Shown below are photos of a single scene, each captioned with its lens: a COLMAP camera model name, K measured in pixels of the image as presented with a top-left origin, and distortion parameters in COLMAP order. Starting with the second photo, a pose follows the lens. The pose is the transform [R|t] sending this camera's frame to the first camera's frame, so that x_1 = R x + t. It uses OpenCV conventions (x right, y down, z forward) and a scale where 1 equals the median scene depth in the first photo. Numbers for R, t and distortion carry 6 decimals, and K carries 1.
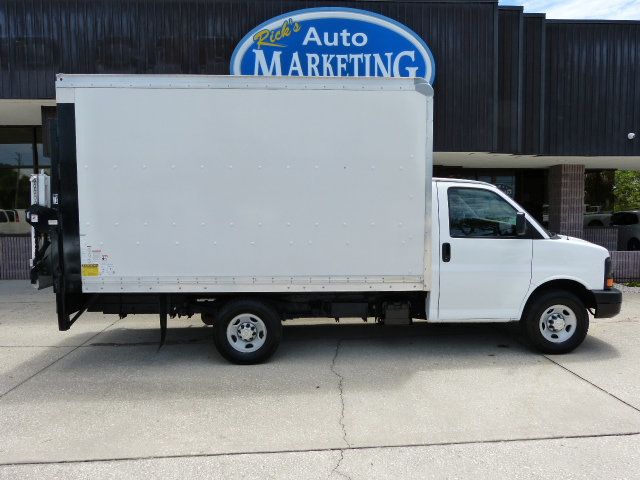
lens RADIAL K [[476.4, 0, 320.1], [0, 476.4, 243.5], [0, 0, 1]] dist [-0.042055, 0.029233]
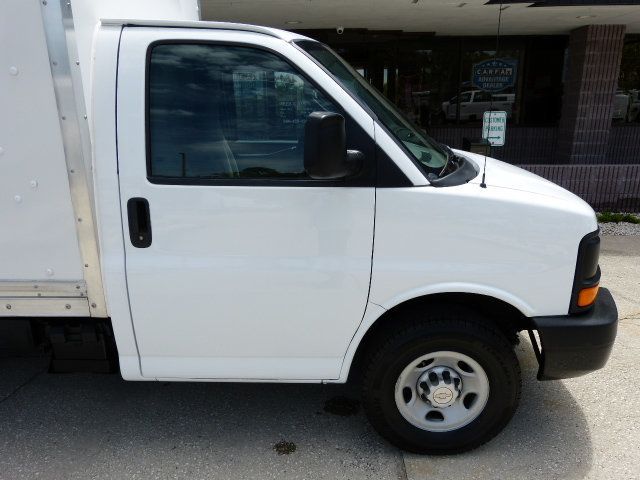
lens RADIAL K [[476.4, 0, 322.4], [0, 476.4, 242.6], [0, 0, 1]] dist [-0.042055, 0.029233]
pose [[0.997537, 0.012488, -0.069027, 0.430520], [0.003153, 0.975048, 0.221970, -0.048717], [0.070077, -0.221641, 0.972607, 0.626082]]
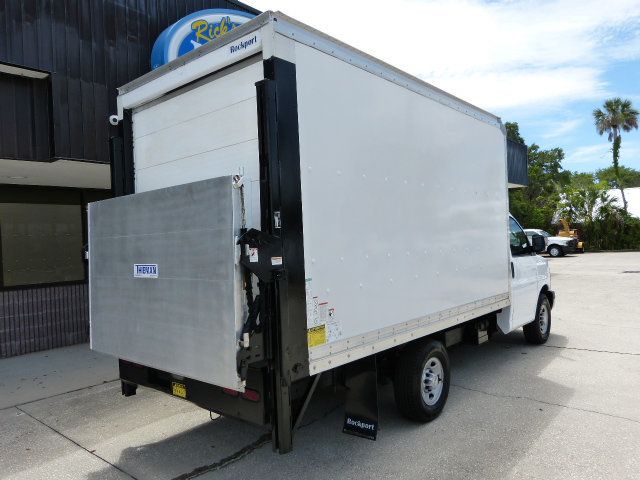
lens RADIAL K [[476.4, 0, 320.8], [0, 476.4, 243.5], [0, 0, 1]] dist [-0.042055, 0.029233]
pose [[0.687329, -0.027113, 0.725840, -0.873665], [0.089185, 0.994892, -0.047291, -0.031337], [-0.720850, 0.097238, 0.686236, 0.529433]]
